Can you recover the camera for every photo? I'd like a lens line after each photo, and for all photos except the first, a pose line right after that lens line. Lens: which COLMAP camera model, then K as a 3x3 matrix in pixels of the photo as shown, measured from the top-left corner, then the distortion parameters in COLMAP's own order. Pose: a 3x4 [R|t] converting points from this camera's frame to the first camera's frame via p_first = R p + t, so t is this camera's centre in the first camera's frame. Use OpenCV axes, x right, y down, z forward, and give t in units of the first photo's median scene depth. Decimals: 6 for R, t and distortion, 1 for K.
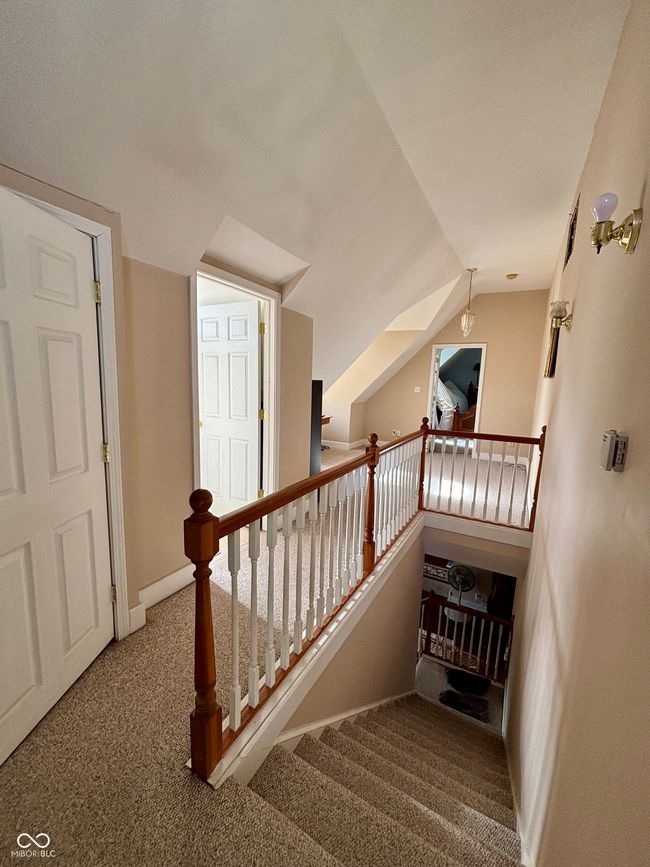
lens RADIAL K [[351.7, 0, 327.8], [0, 351.7, 433.7], [0, 0, 1]] dist [0.005478, -0.001832]
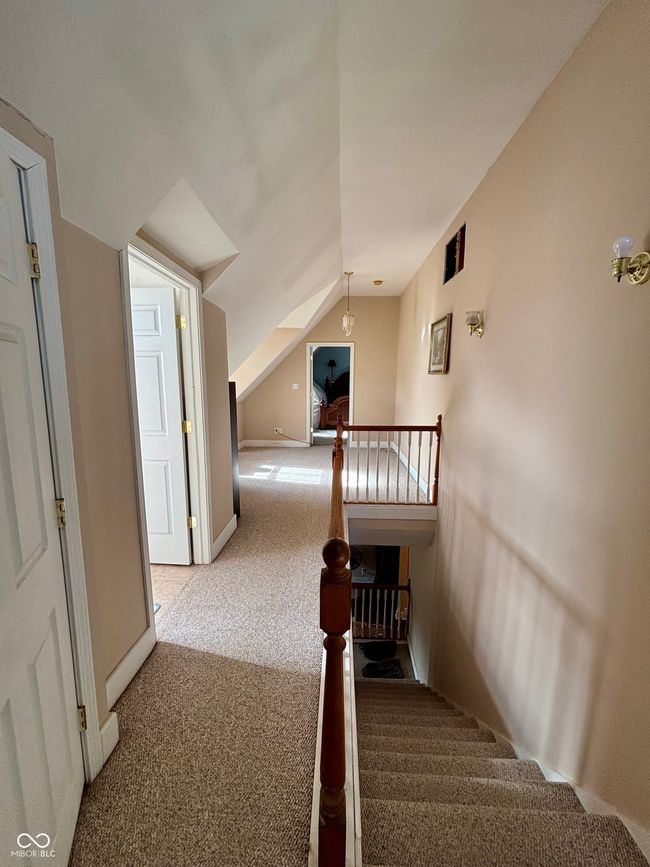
lens RADIAL K [[351.7, 0, 325.3], [0, 351.7, 432.7], [0, 0, 1]] dist [0.005478, -0.001832]
pose [[0.892129, -0.097619, 0.441108, -0.235943], [0.092185, 0.995168, 0.033794, -0.034930], [-0.442275, 0.010515, 0.896818, 0.103559]]
